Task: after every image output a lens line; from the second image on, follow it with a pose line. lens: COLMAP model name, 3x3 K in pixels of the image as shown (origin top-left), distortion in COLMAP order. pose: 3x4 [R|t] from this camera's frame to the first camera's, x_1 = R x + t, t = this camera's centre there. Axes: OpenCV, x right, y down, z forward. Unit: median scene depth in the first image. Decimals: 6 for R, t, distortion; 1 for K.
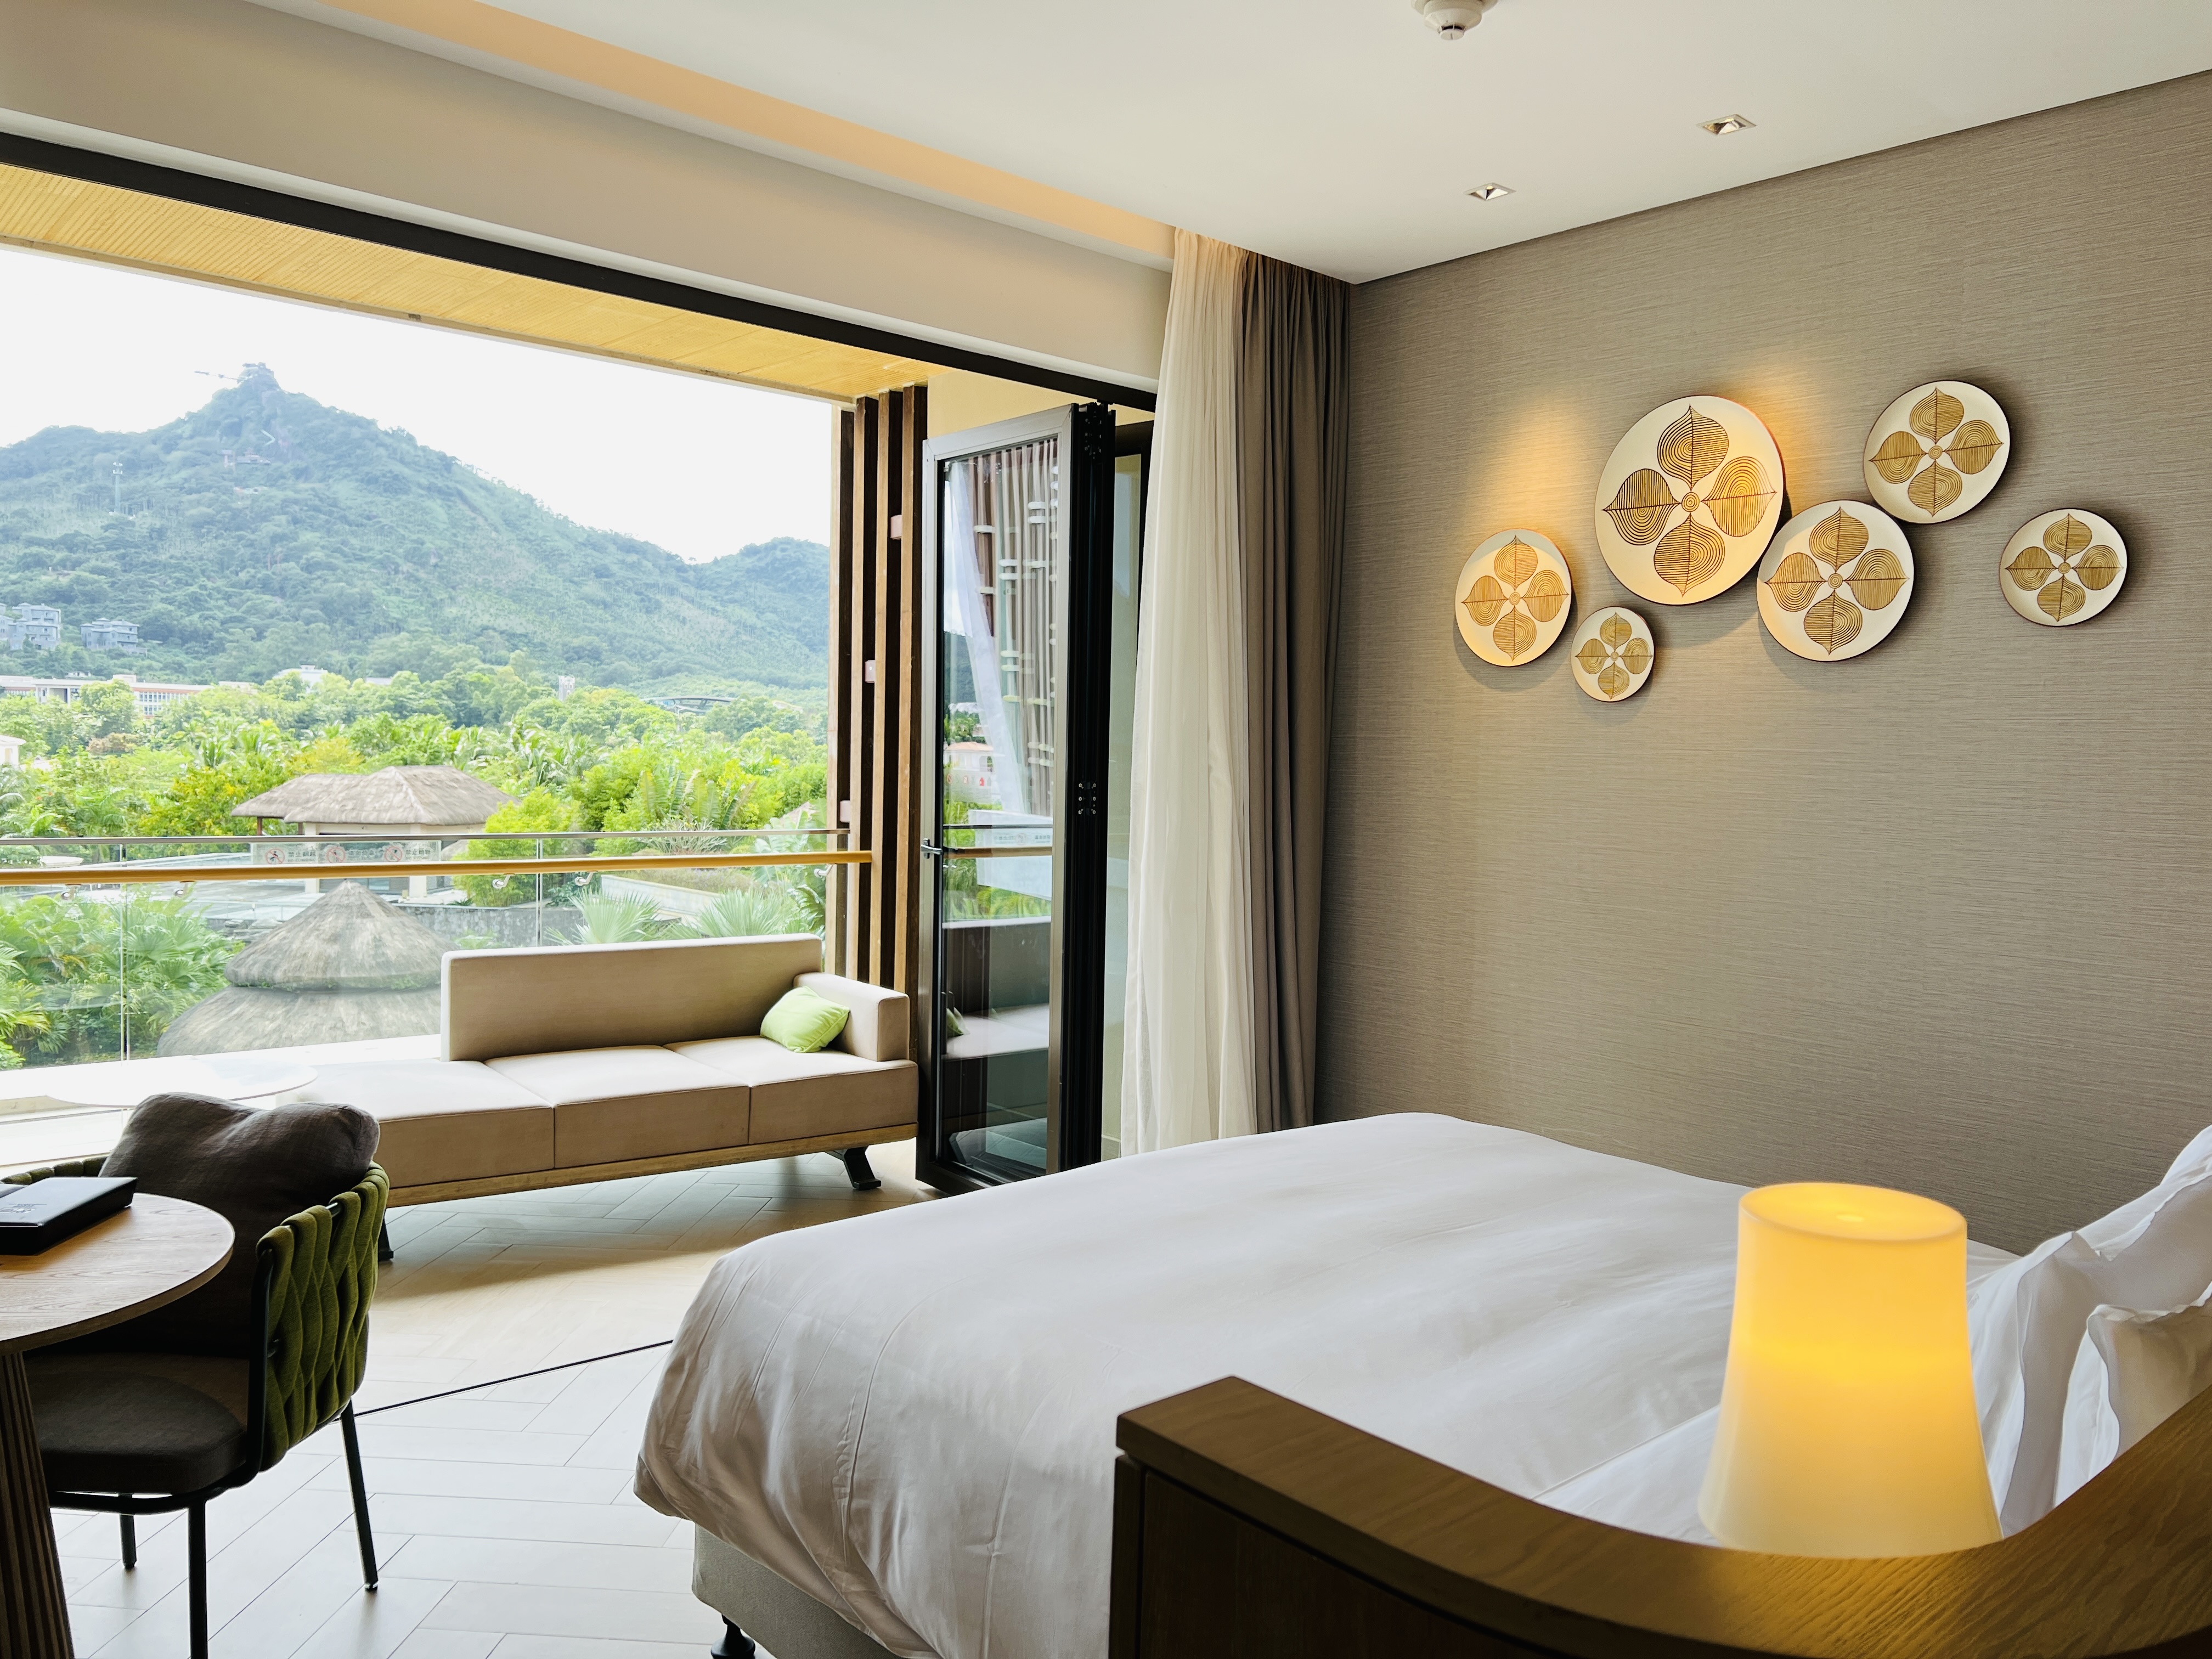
lens RADIAL K [[1630.0, 0, 1109.6], [0, 1630.0, 823.0], [0, 0, 1]] dist [-0.006451, -0.017974]
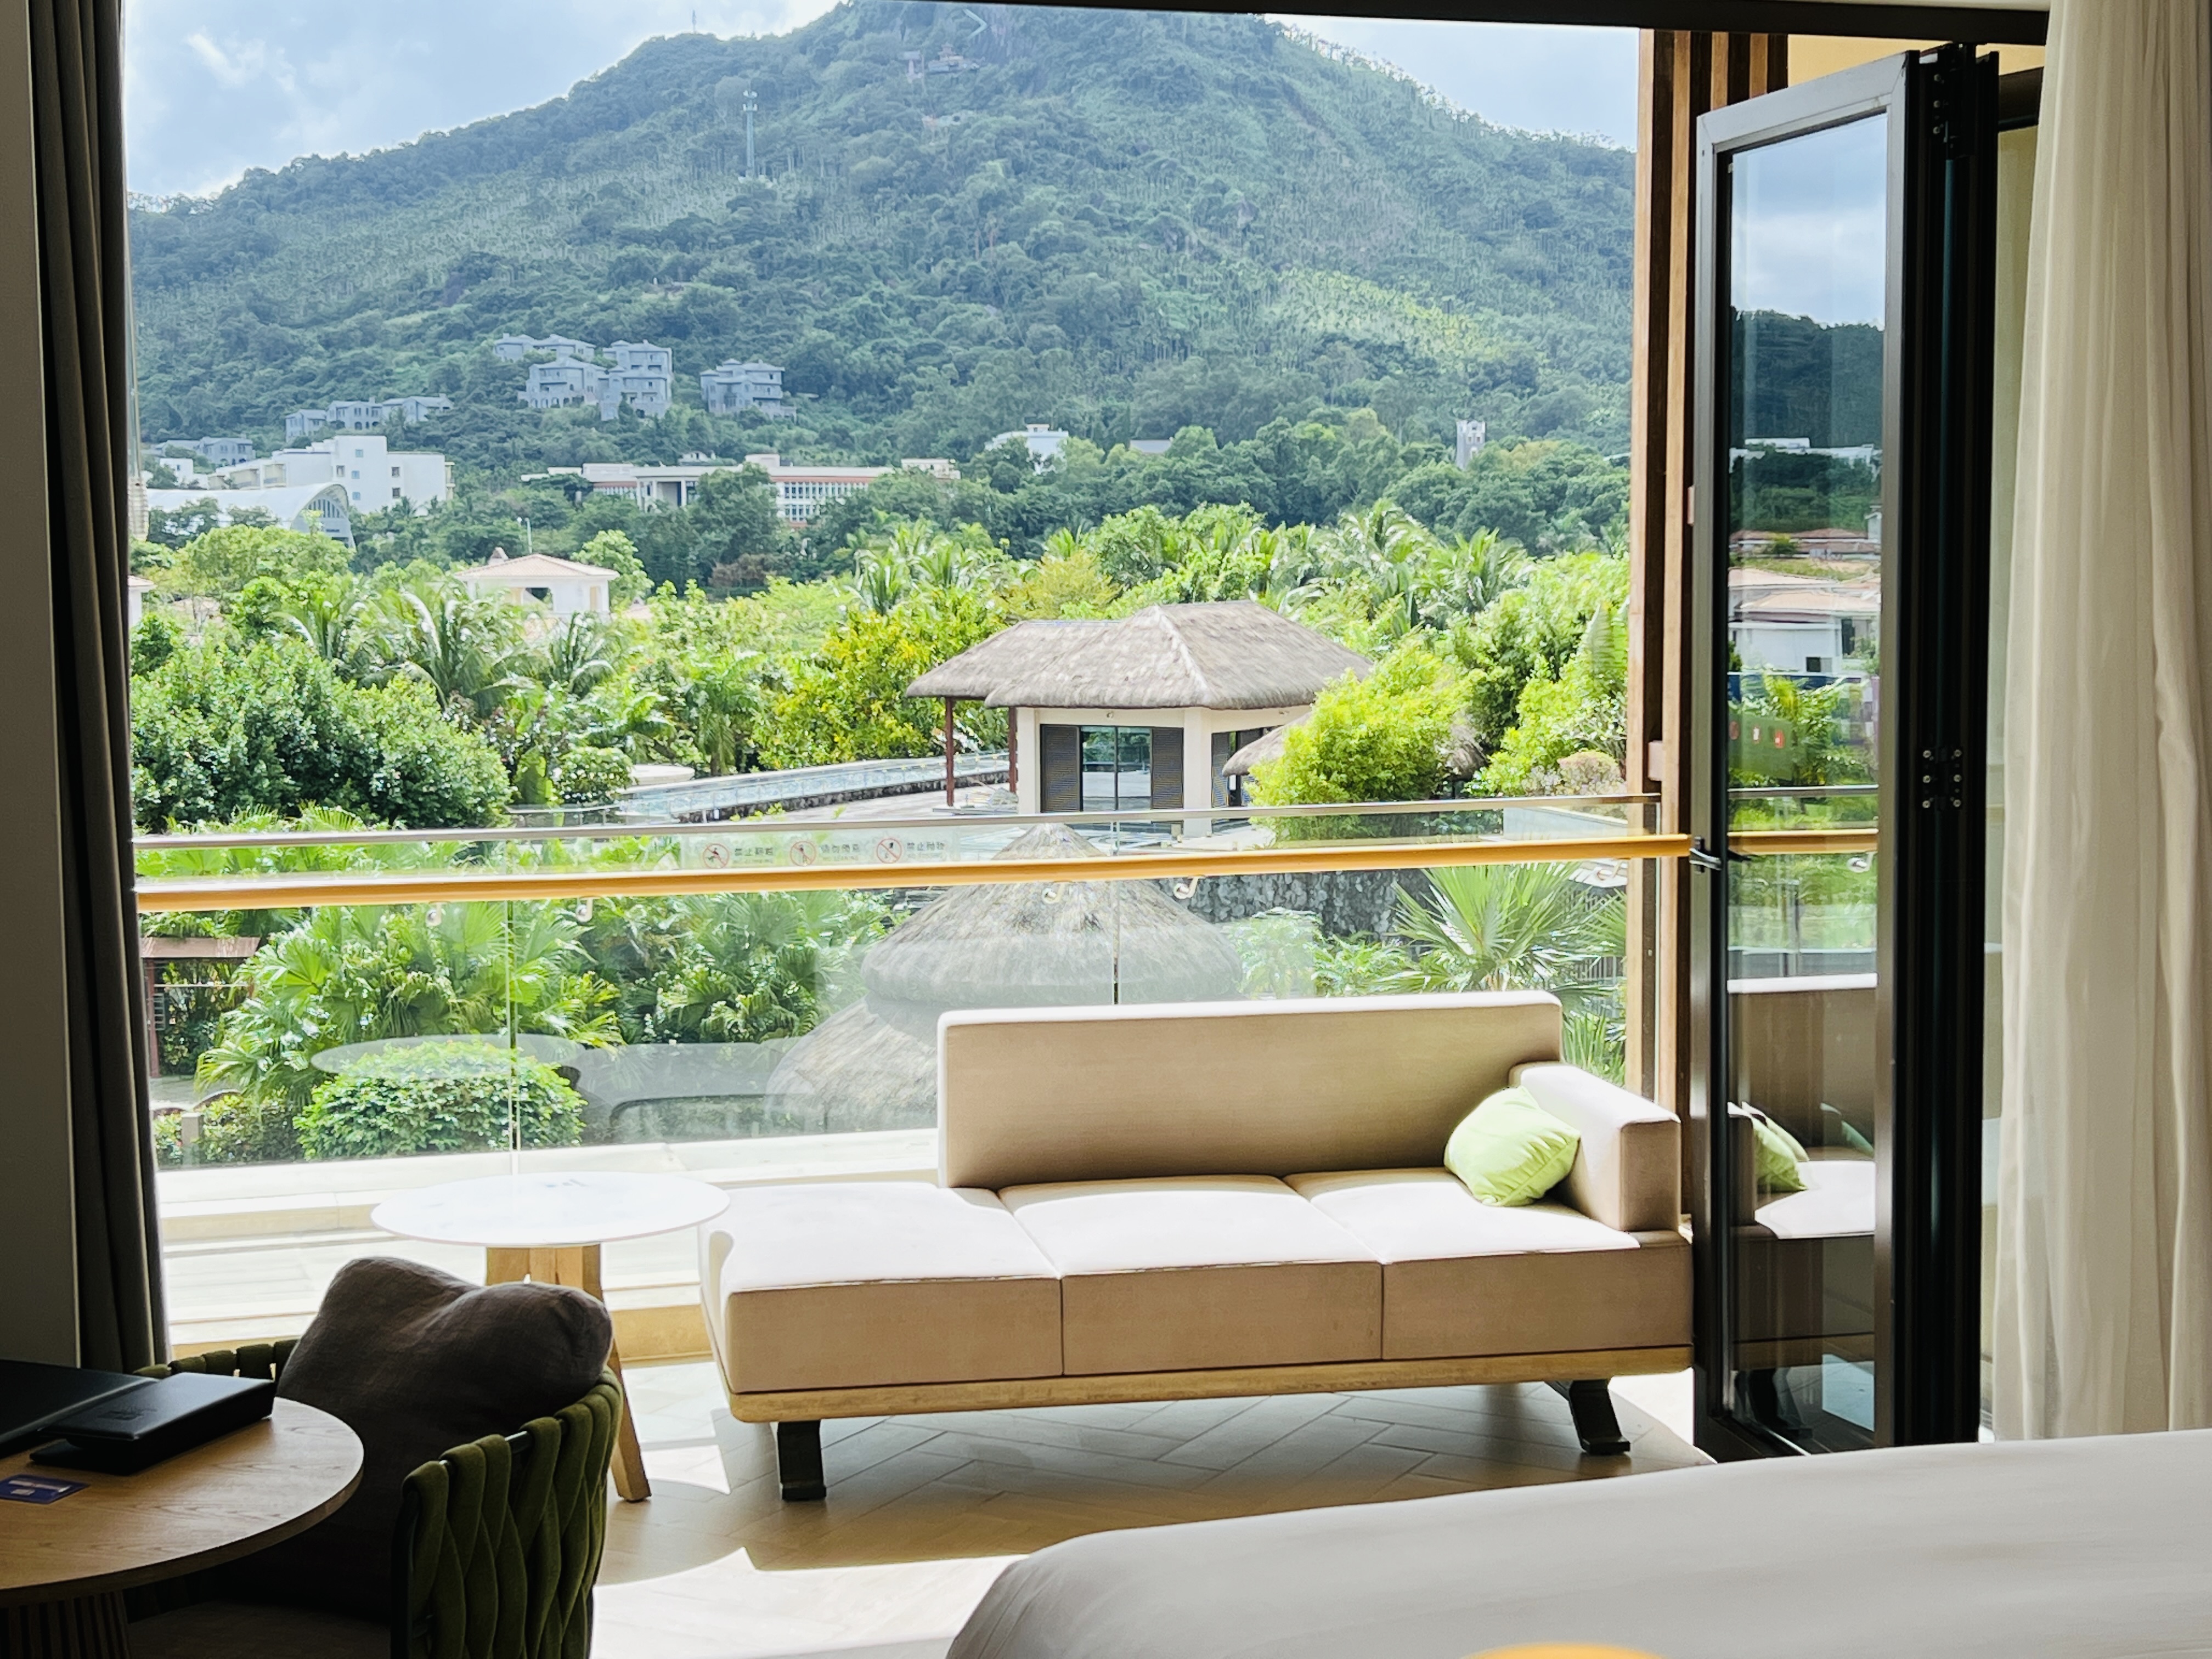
lens RADIAL K [[3234.7, 0, 1105.7], [0, 3234.7, 835.2], [0, 0, 1]] dist [0.020454, 0.000000]
pose [[0.895617, 0.008273, -0.444748, 0.157407], [0.015367, 0.998655, 0.049524, -0.039037], [0.444560, -0.051189, 0.894285, -0.060812]]
